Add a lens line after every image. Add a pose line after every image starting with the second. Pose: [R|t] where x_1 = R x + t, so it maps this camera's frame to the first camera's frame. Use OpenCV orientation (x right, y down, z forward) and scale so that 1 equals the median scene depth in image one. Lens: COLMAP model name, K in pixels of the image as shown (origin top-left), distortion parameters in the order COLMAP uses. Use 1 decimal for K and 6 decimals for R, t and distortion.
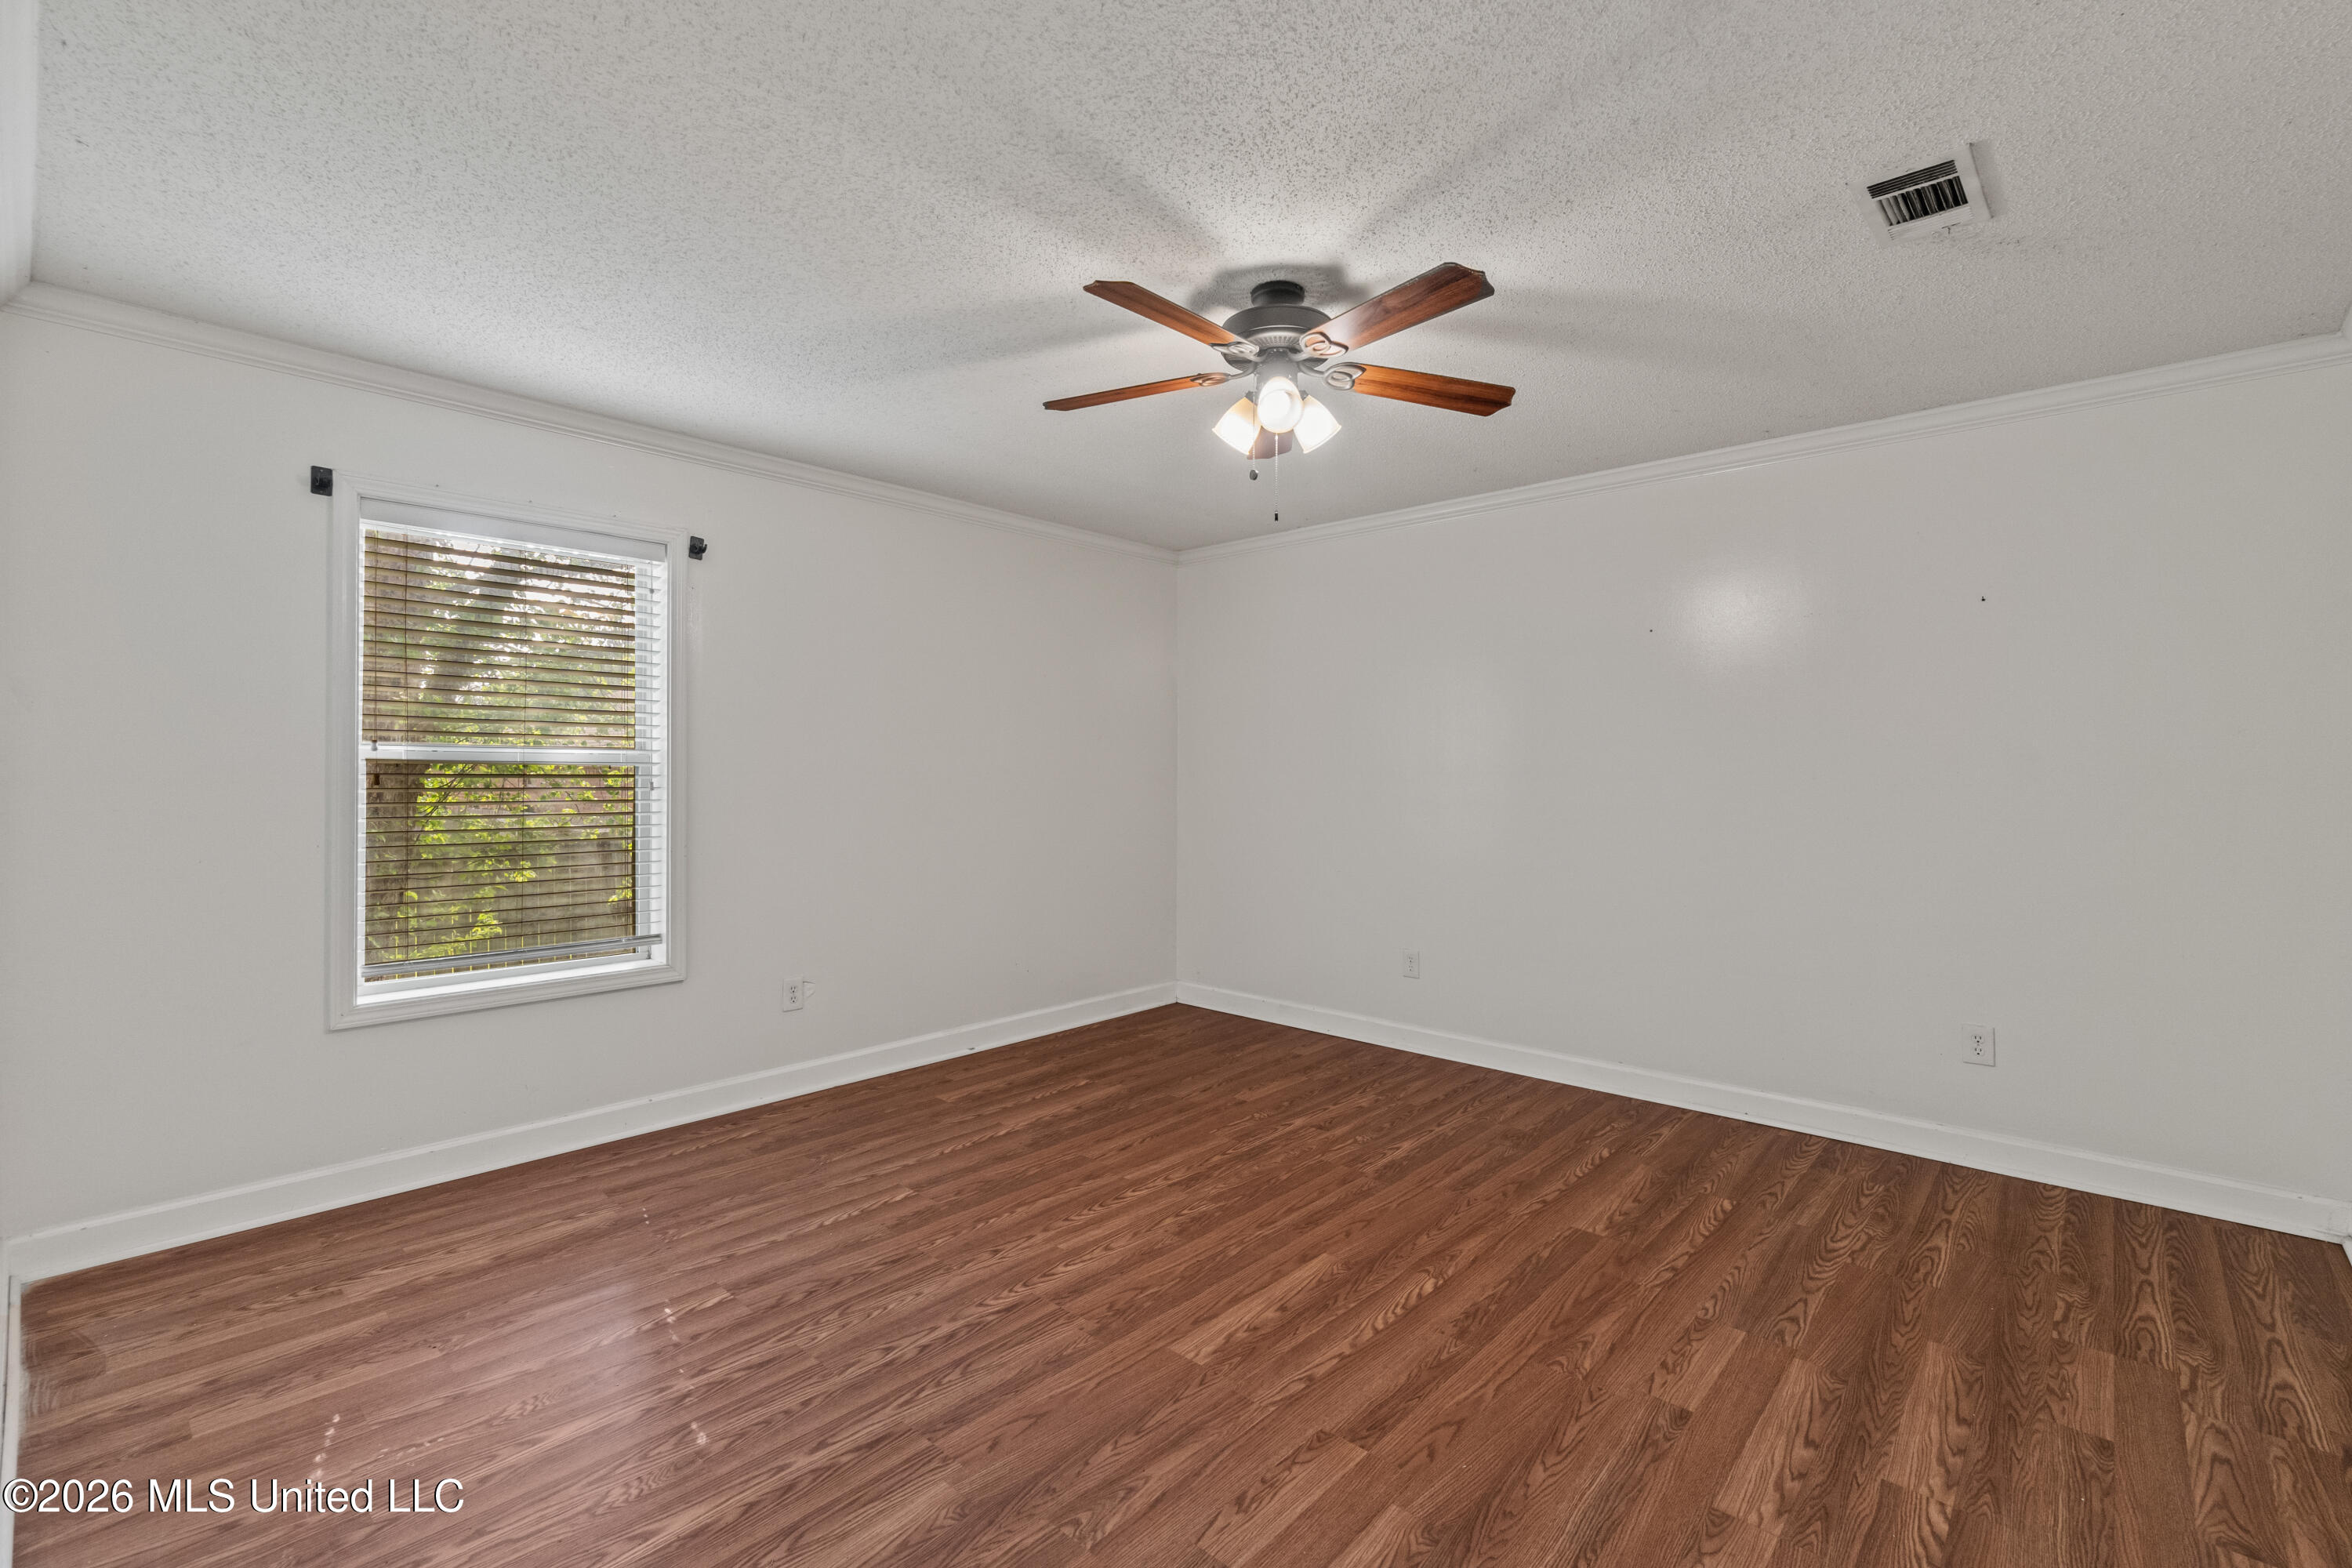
lens RADIAL K [[1035.1, 0, 1146.5], [0, 1035.1, 765.2], [0, 0, 1]] dist [-0.003782, 0.000593]
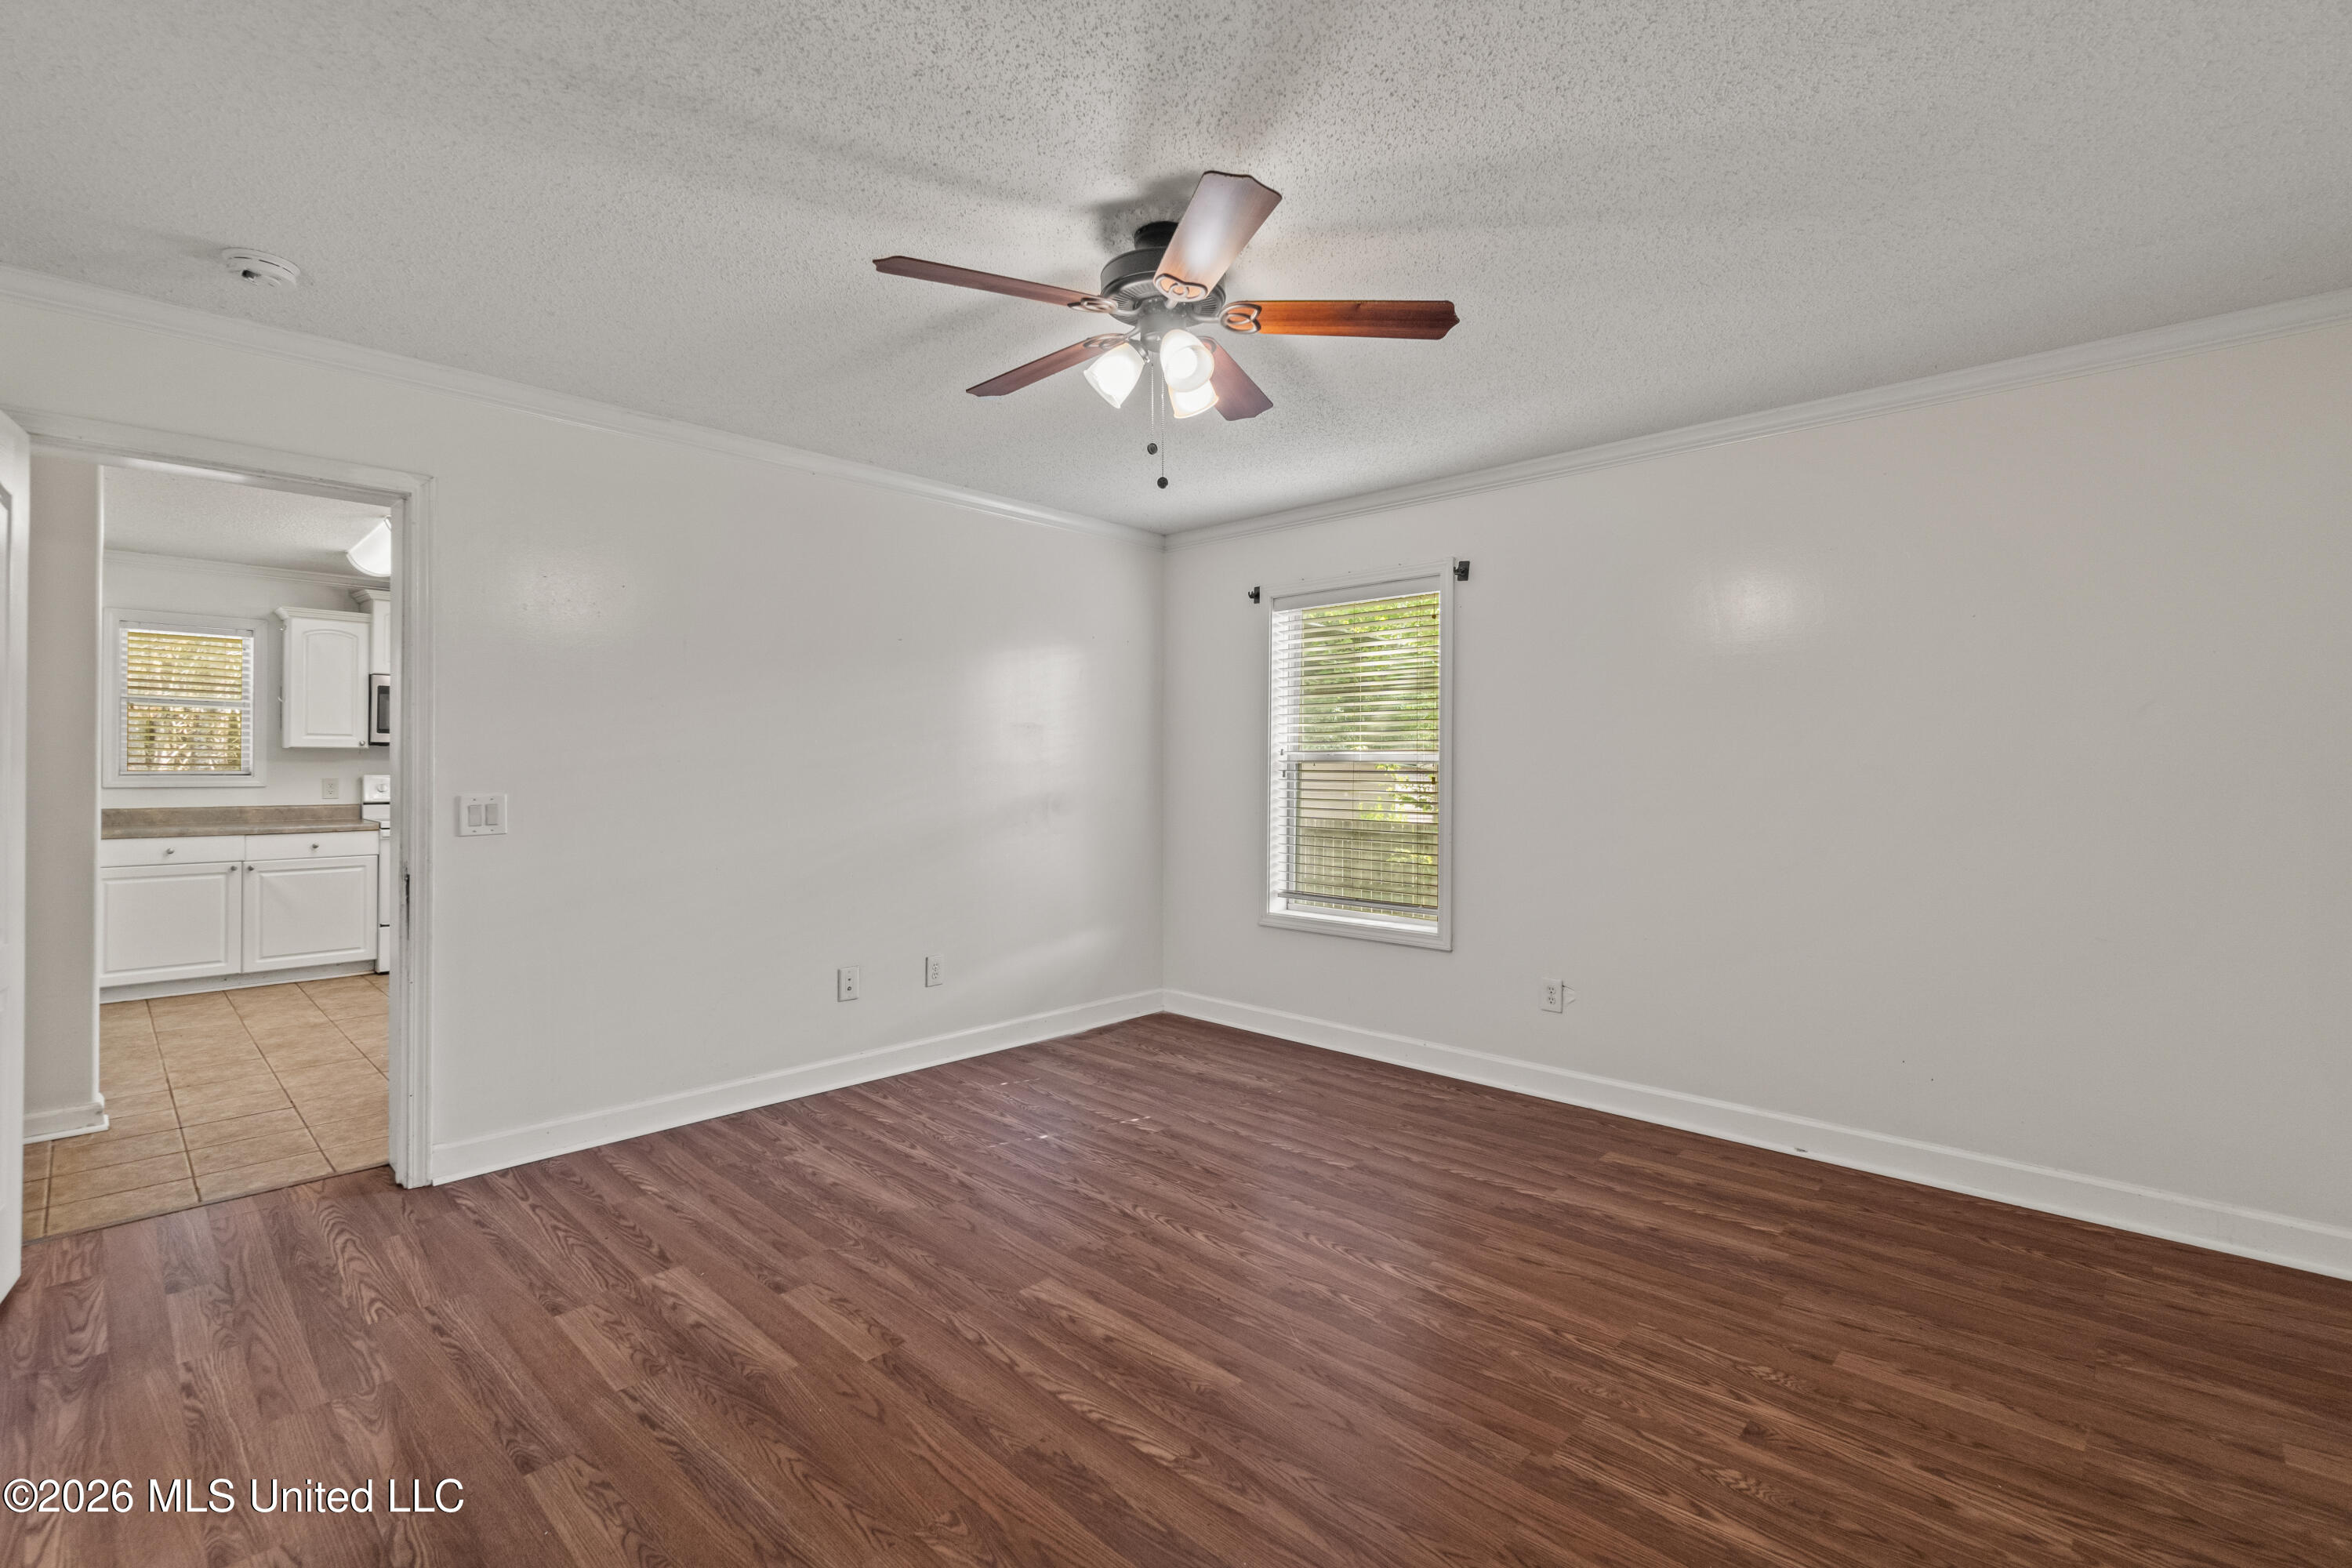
lens RADIAL K [[1043.3, 0, 1168.9], [0, 1043.3, 771.3], [0, 0, 1]] dist [-0.001103, 0.000655]
pose [[-0.011206, 0.001114, -0.999937, 0.979568], [0.002546, 0.999996, 0.001086, 0.009548], [0.999934, -0.002534, -0.011209, 0.971148]]
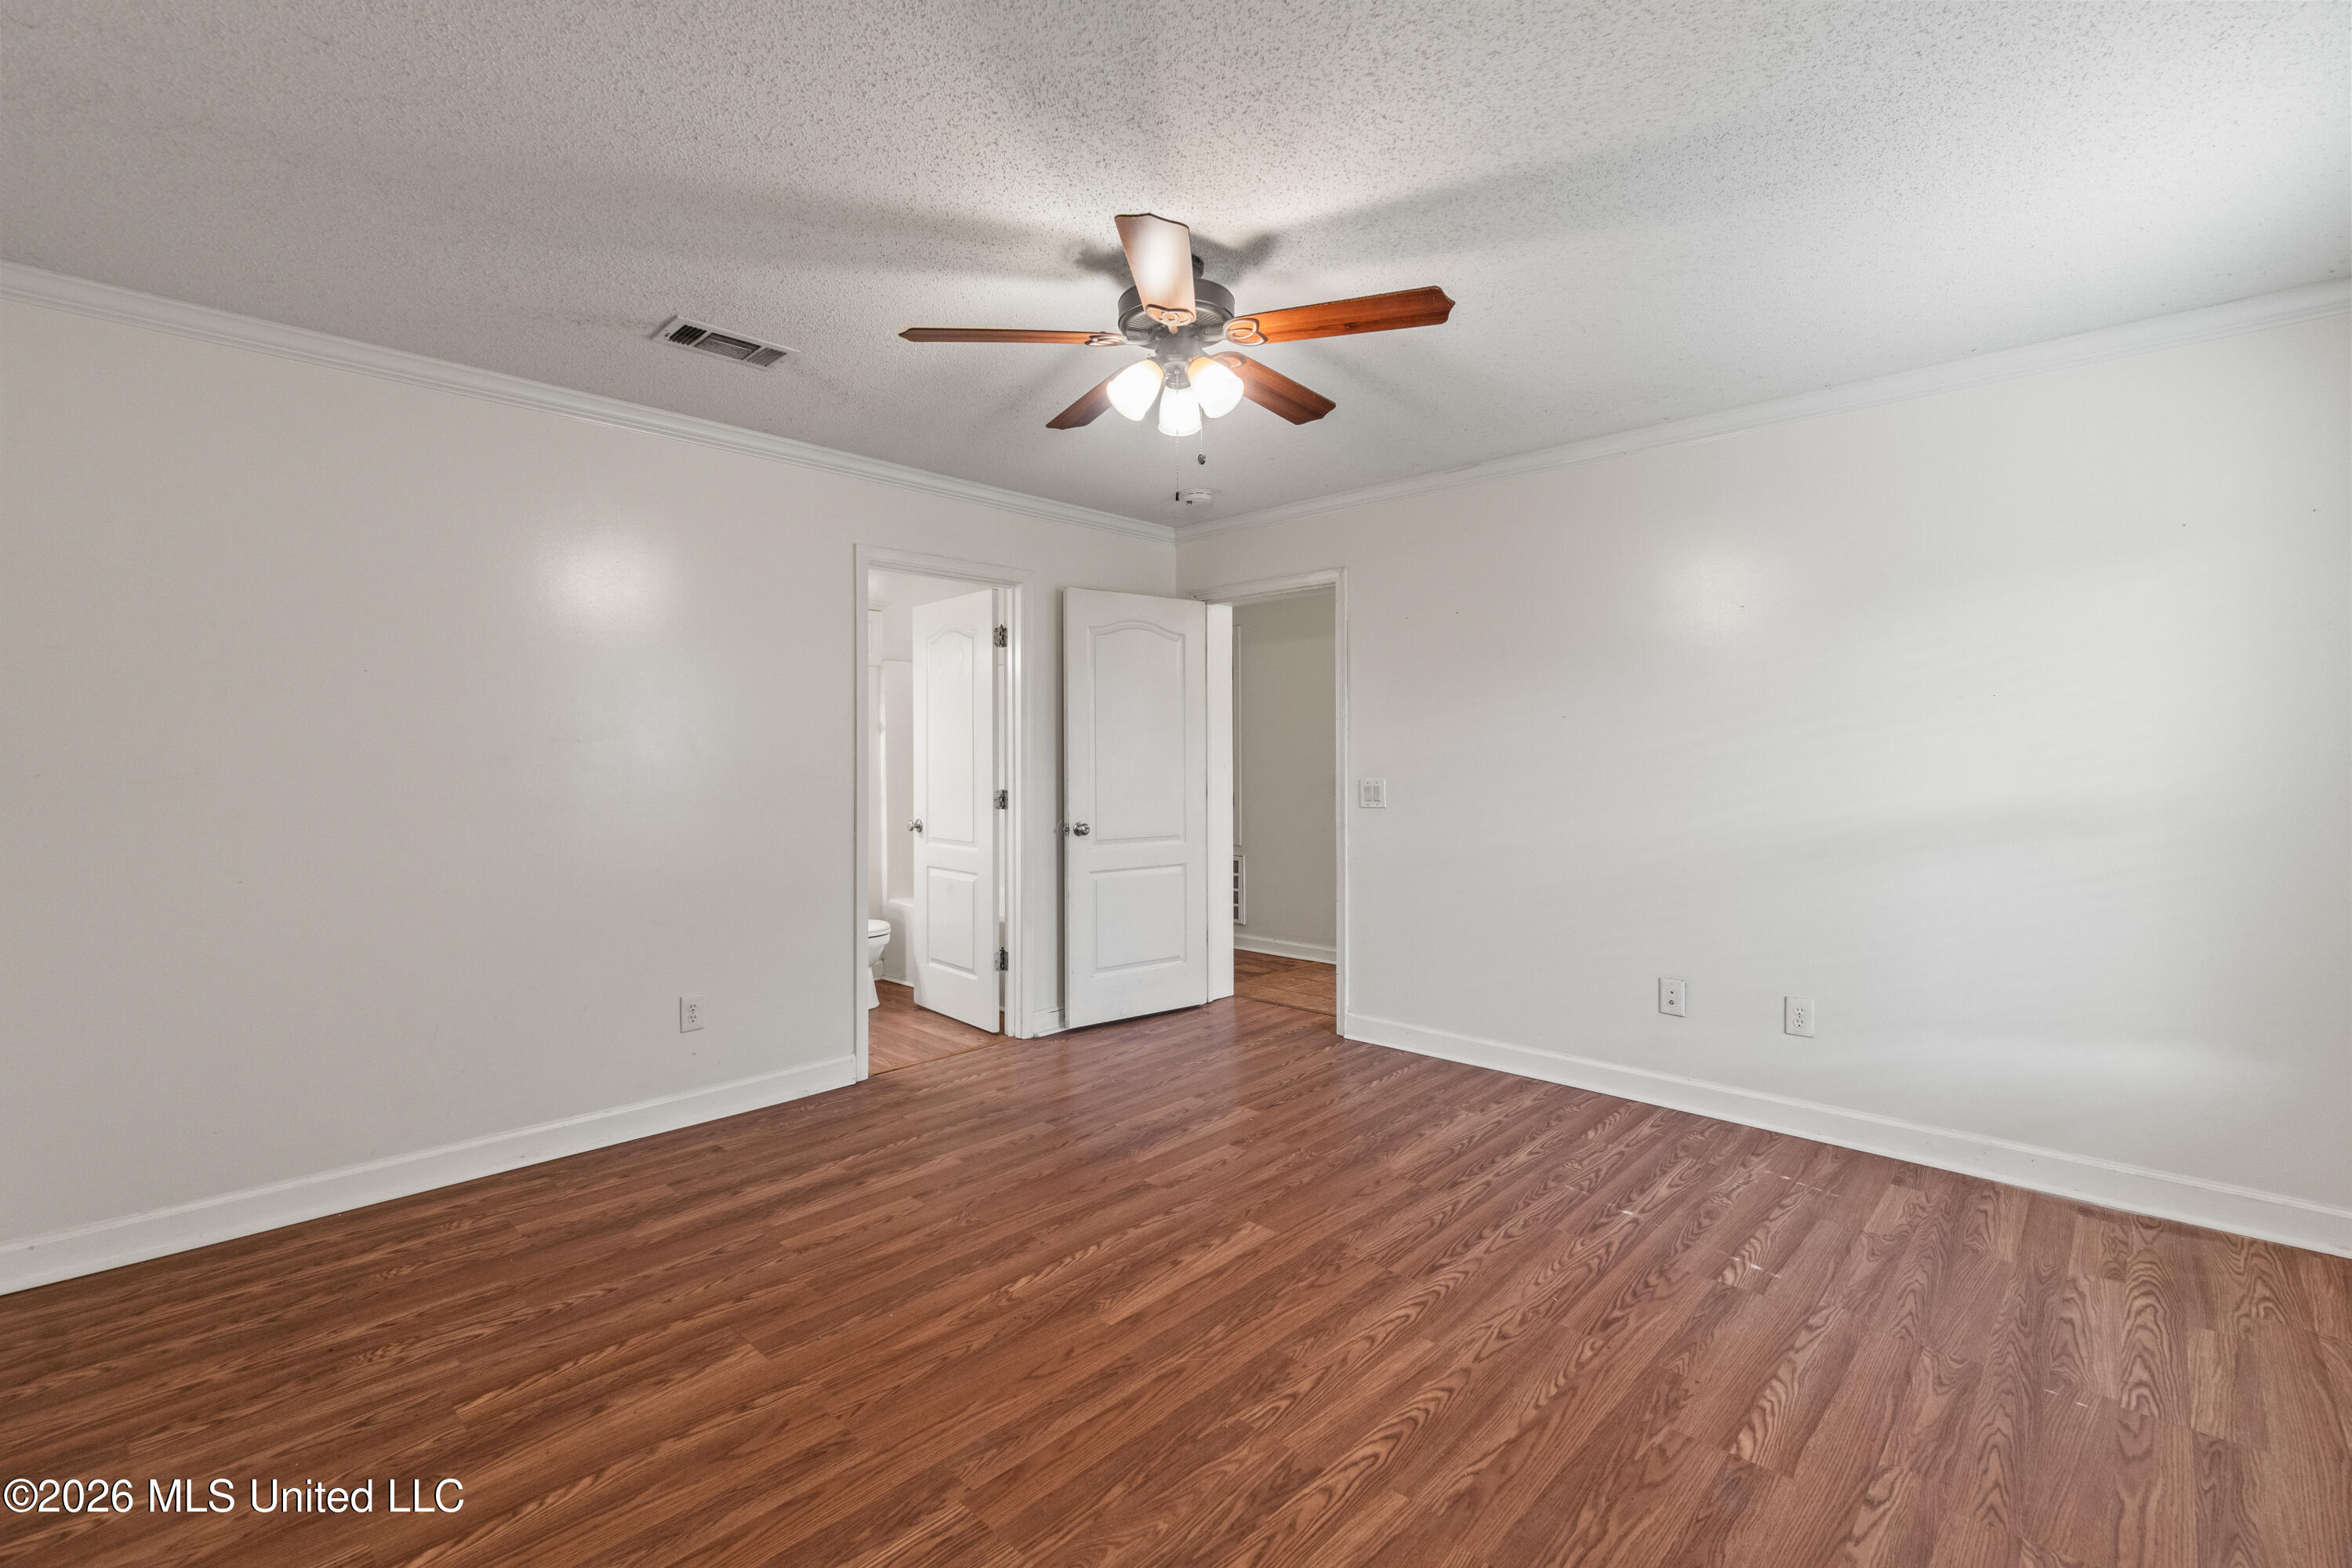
lens RADIAL K [[1035.1, 0, 1146.5], [0, 1035.1, 765.2], [0, 0, 1]] dist [-0.003782, 0.000593]
pose [[-0.999823, -0.001202, 0.018786, 0.129419], [-0.001159, 0.999997, 0.002302, 0.009379], [-0.018789, 0.002280, -0.999821, 1.881959]]
